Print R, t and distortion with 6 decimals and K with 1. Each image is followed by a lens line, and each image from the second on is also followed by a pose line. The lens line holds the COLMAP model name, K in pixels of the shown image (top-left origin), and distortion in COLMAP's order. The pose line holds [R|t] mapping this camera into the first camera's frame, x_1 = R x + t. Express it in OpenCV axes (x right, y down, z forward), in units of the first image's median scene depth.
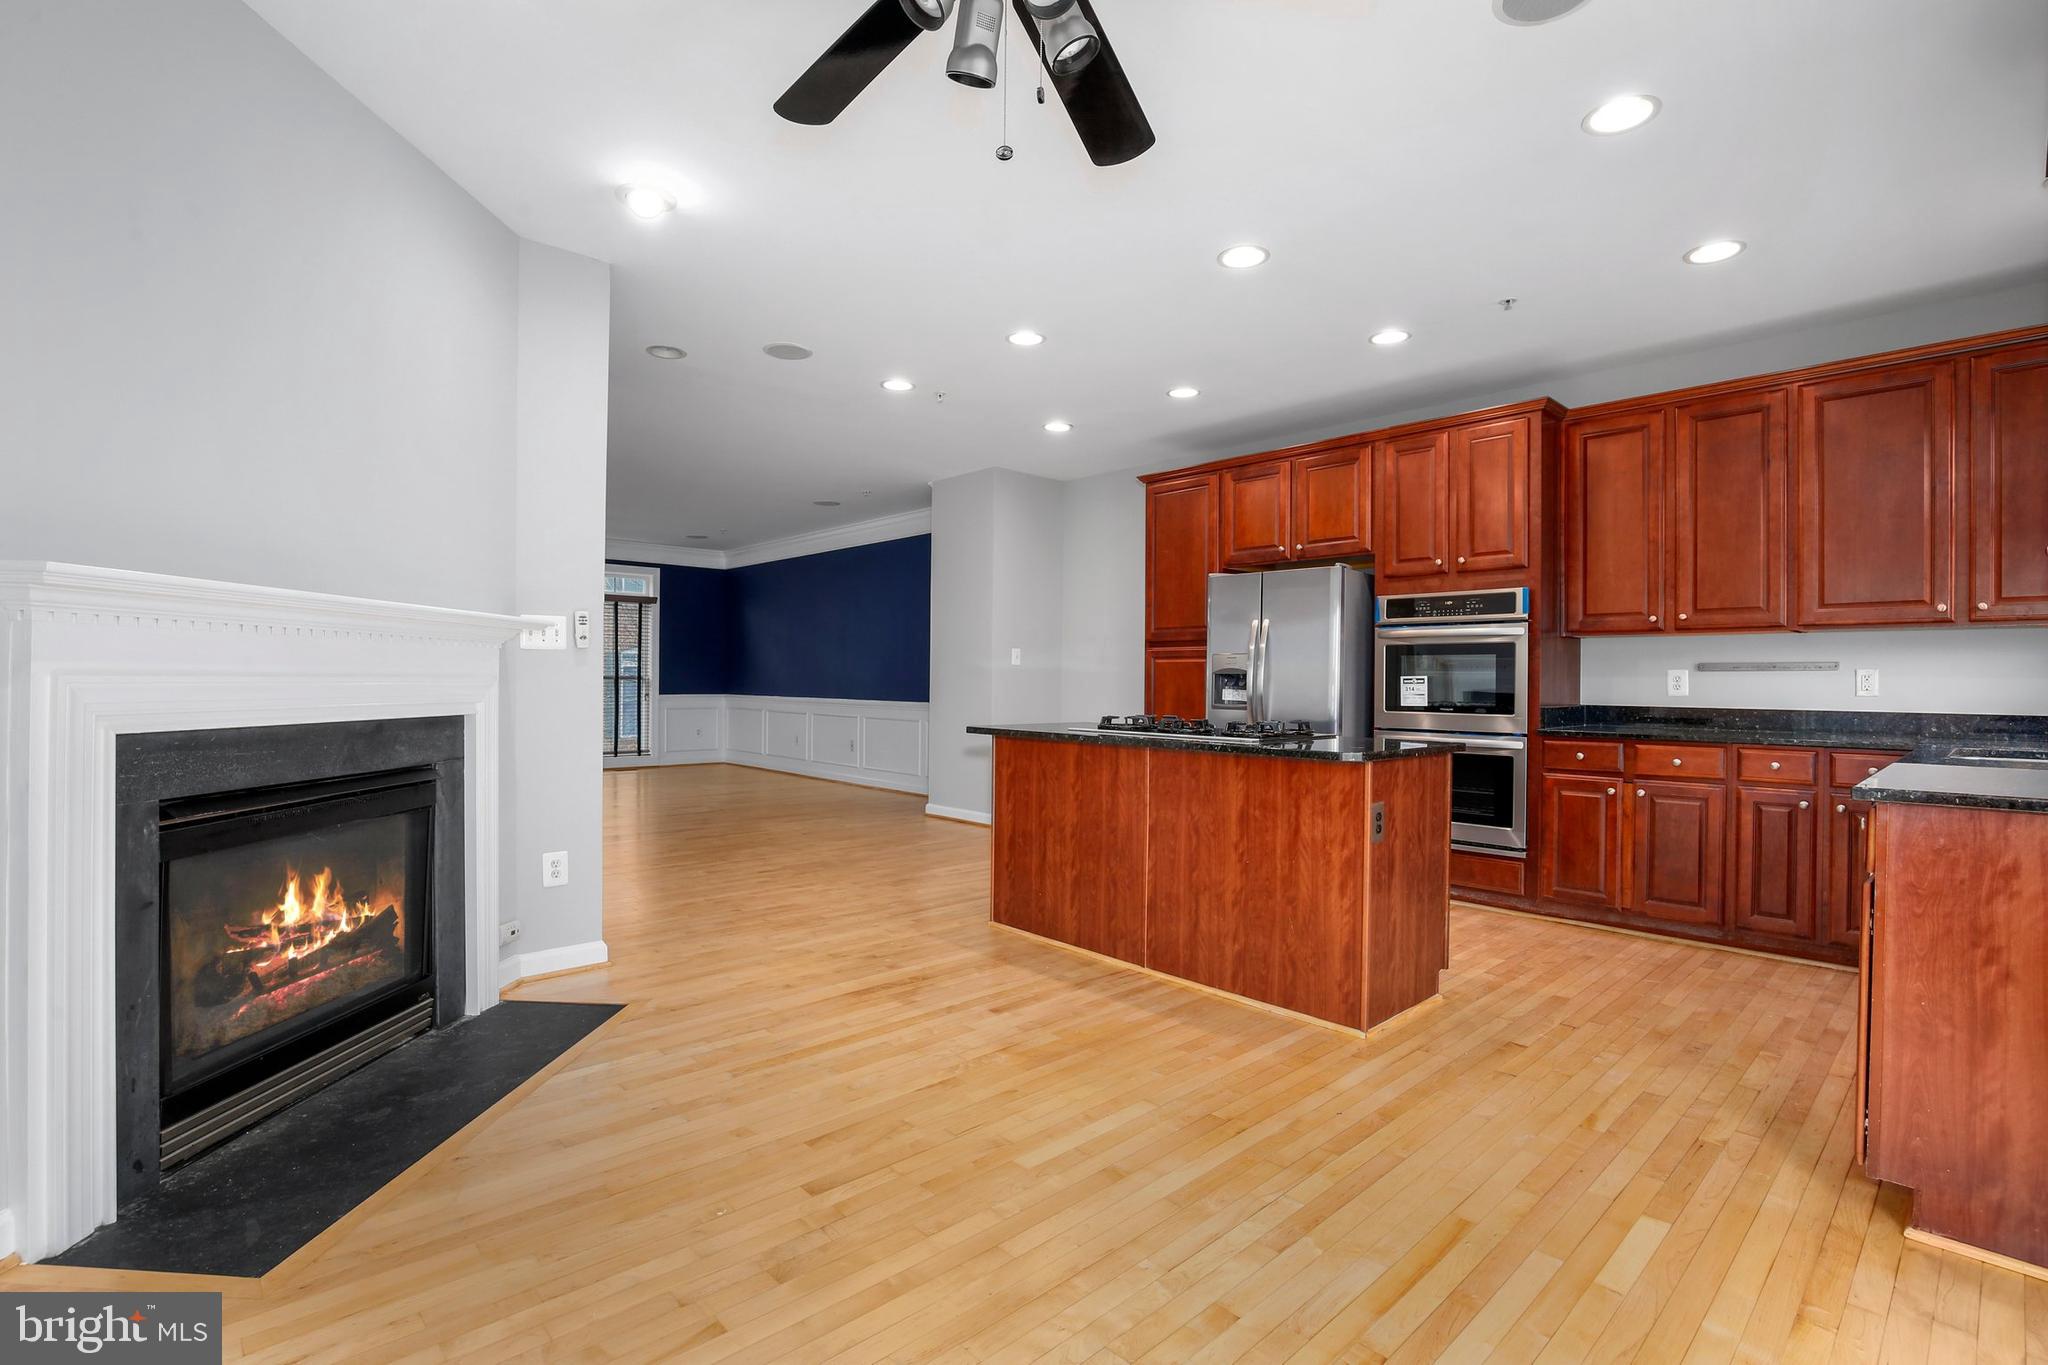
lens RADIAL K [[942.8, 0, 1026.8], [0, 942.8, 687.2], [0, 0, 1]] dist [-0.027269, 0.005081]
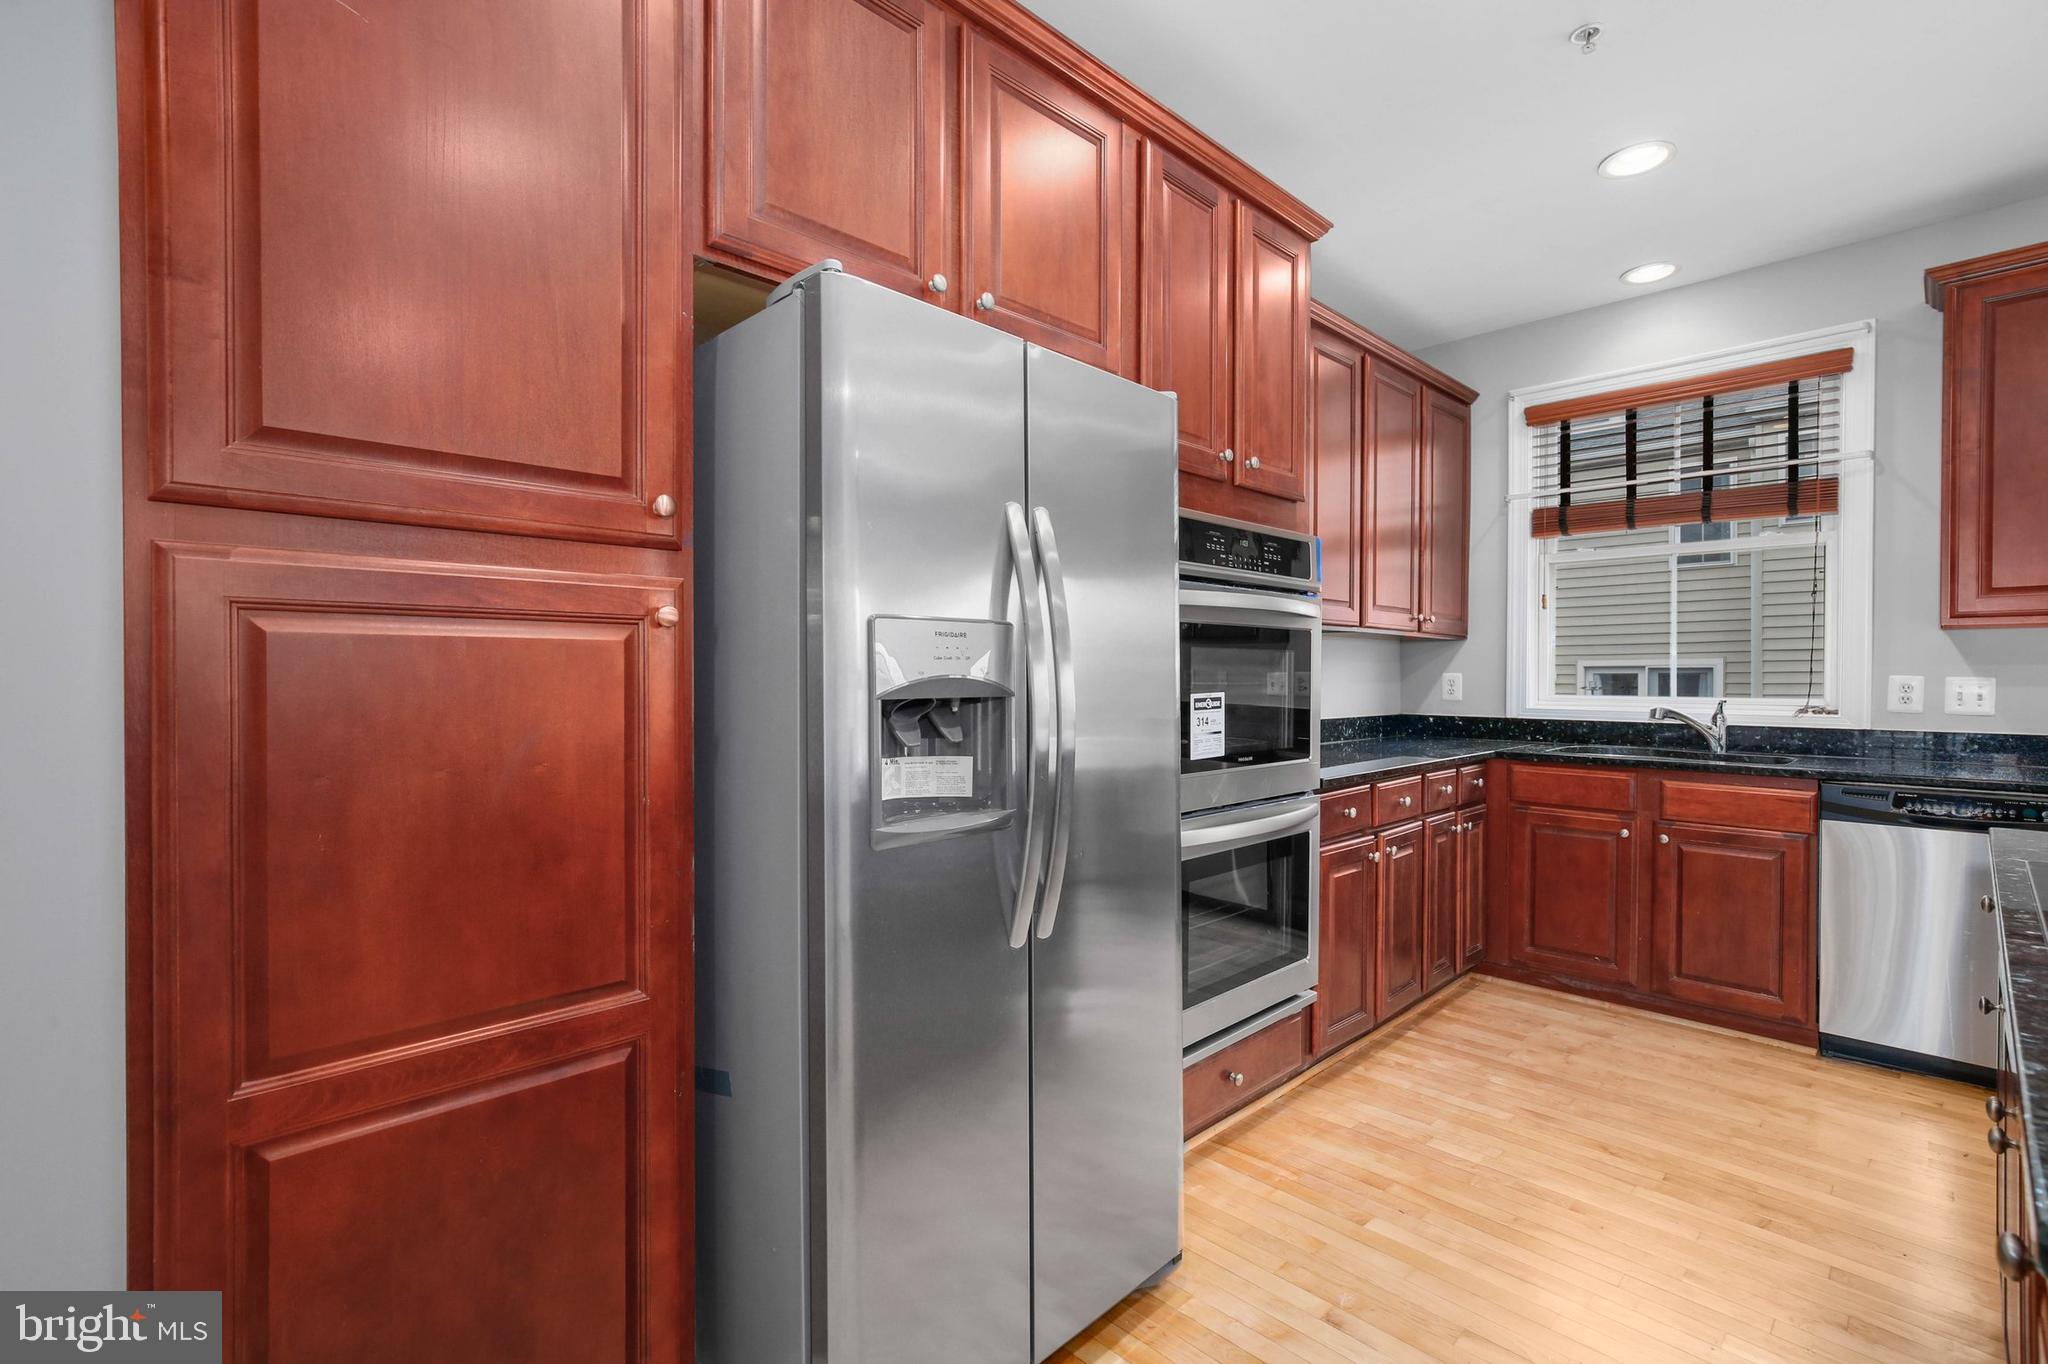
lens RADIAL K [[942.8, 0, 1008.1], [0, 942.8, 678.8], [0, 0, 1]] dist [-0.027269, 0.005081]
pose [[-0.029866, -0.015336, 0.999436, -0.045138], [0.002617, 0.999878, 0.015421, -0.029834], [-0.999550, 0.003076, -0.029822, 1.273685]]
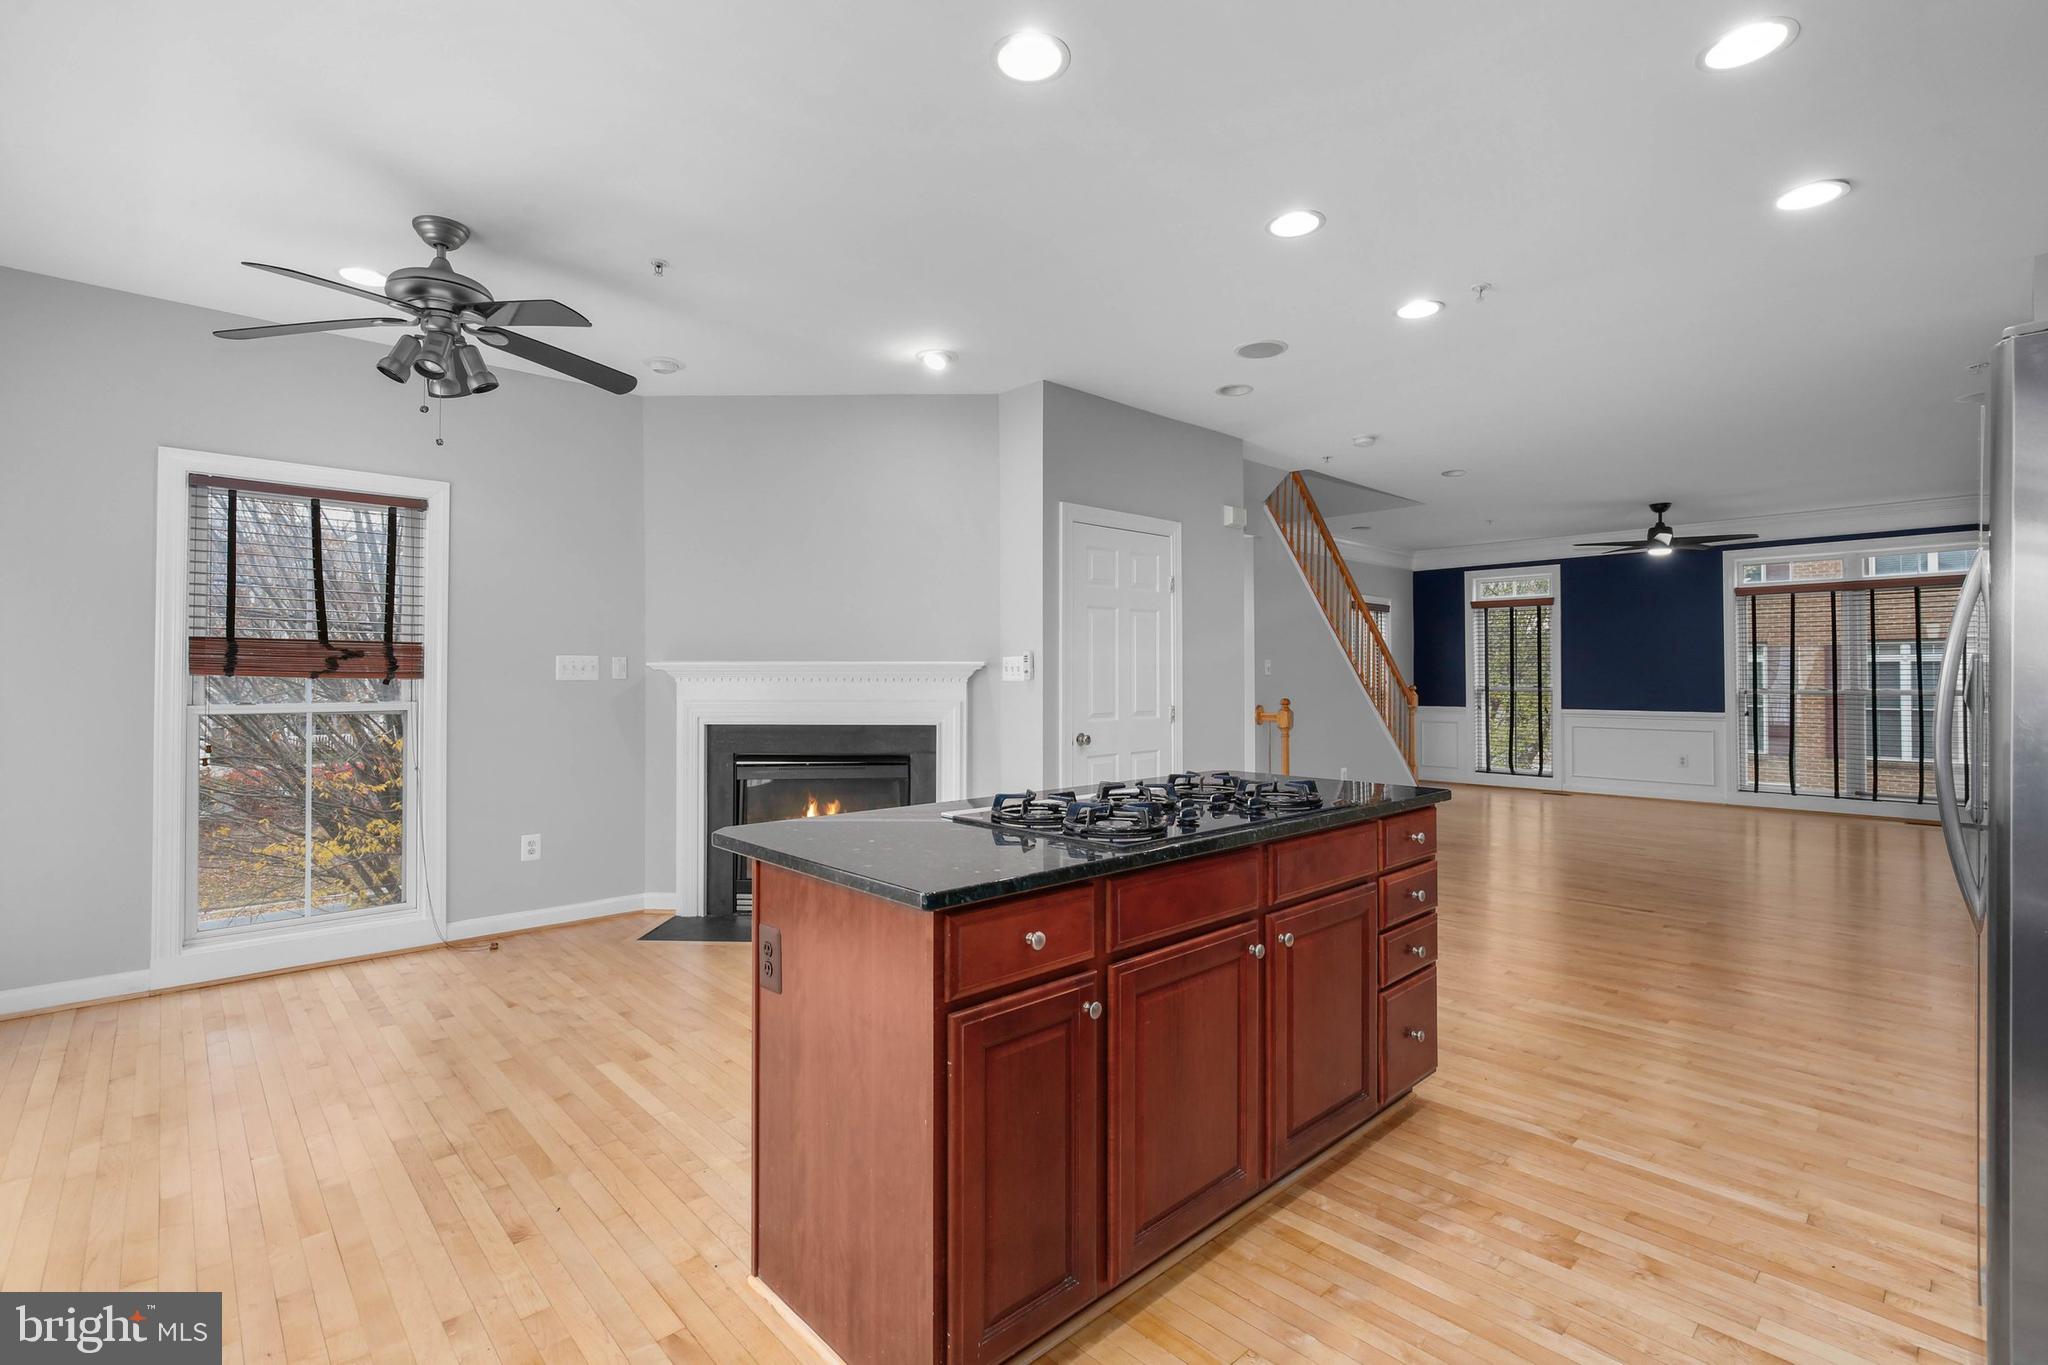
lens RADIAL K [[942.8, 0, 1015.7], [0, 942.8, 666.7], [0, 0, 1]] dist [-0.027269, 0.005081]
pose [[0.003044, -0.024549, -0.999694, 0.718136], [-0.005753, 0.999682, -0.024566, -0.022643], [0.999979, 0.005826, 0.002902, 0.823236]]
